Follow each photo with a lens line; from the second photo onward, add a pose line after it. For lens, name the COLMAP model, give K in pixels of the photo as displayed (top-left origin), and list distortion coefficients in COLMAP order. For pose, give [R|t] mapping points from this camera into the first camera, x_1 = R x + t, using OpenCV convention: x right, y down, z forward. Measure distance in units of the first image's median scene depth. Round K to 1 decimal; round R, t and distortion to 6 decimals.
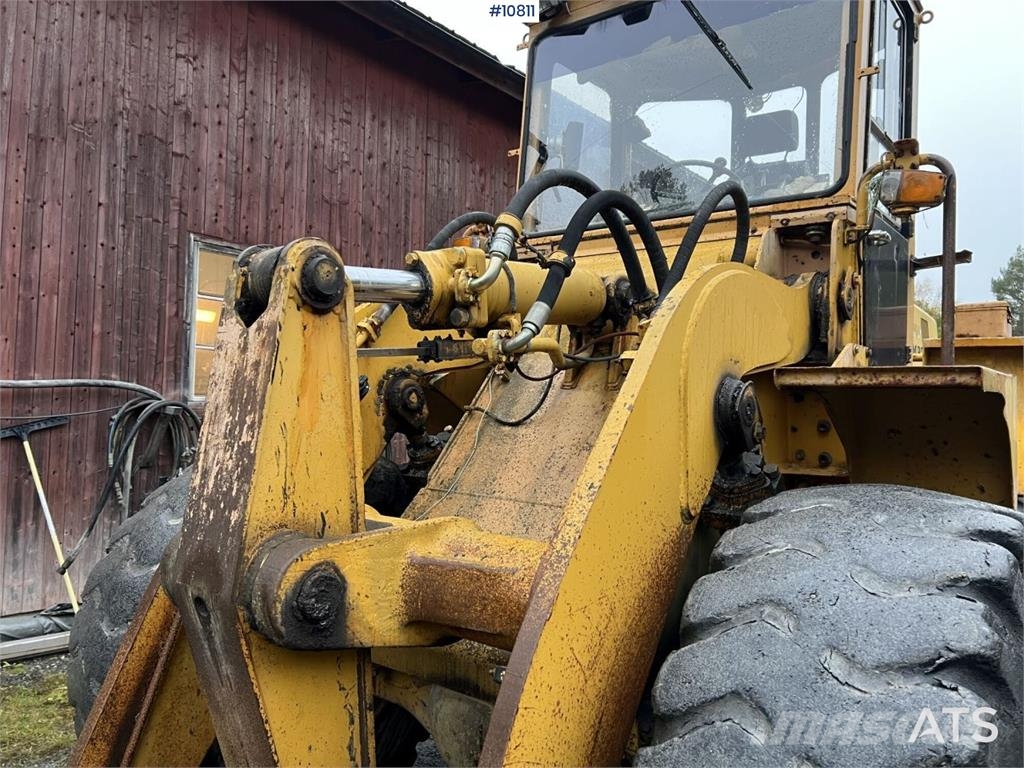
lens RADIAL K [[770.6, 0, 515.0], [0, 770.6, 386.7], [0, 0, 1]] dist [0.062674, -0.071395]
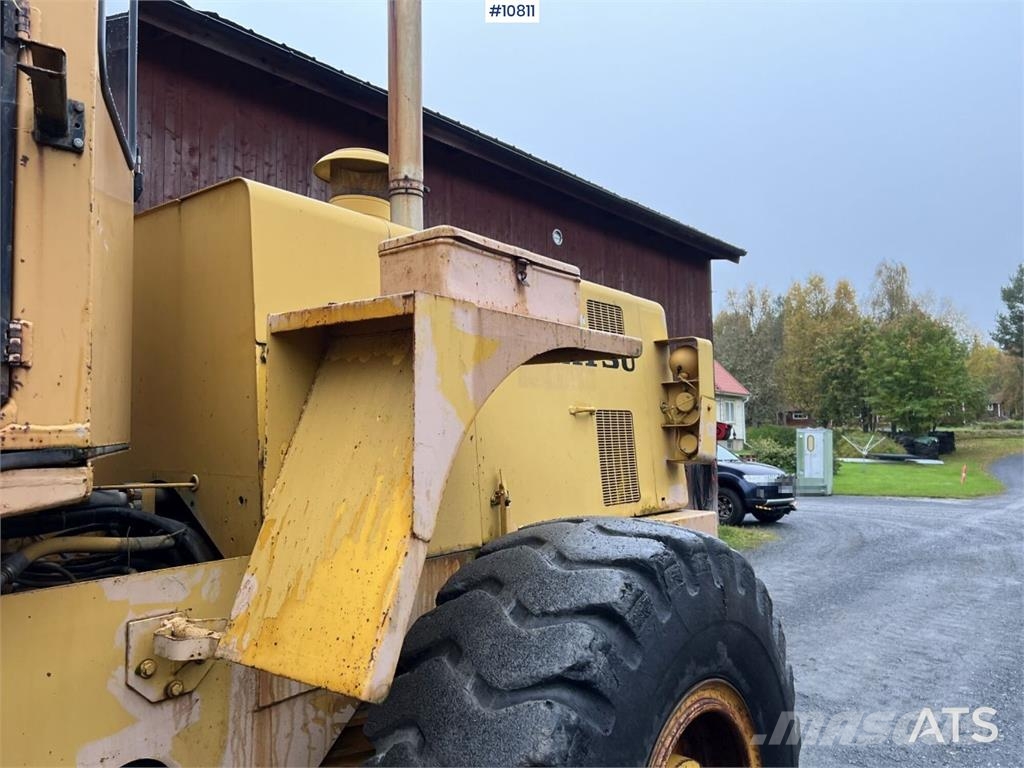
lens RADIAL K [[770.6, 0, 509.4], [0, 770.6, 382.3], [0, 0, 1]] dist [0.062674, -0.071395]
pose [[0.998747, -0.038129, -0.032416, 0.496347], [0.036632, 0.998290, -0.045563, 0.002442], [0.034098, 0.044319, 0.998435, 0.409149]]
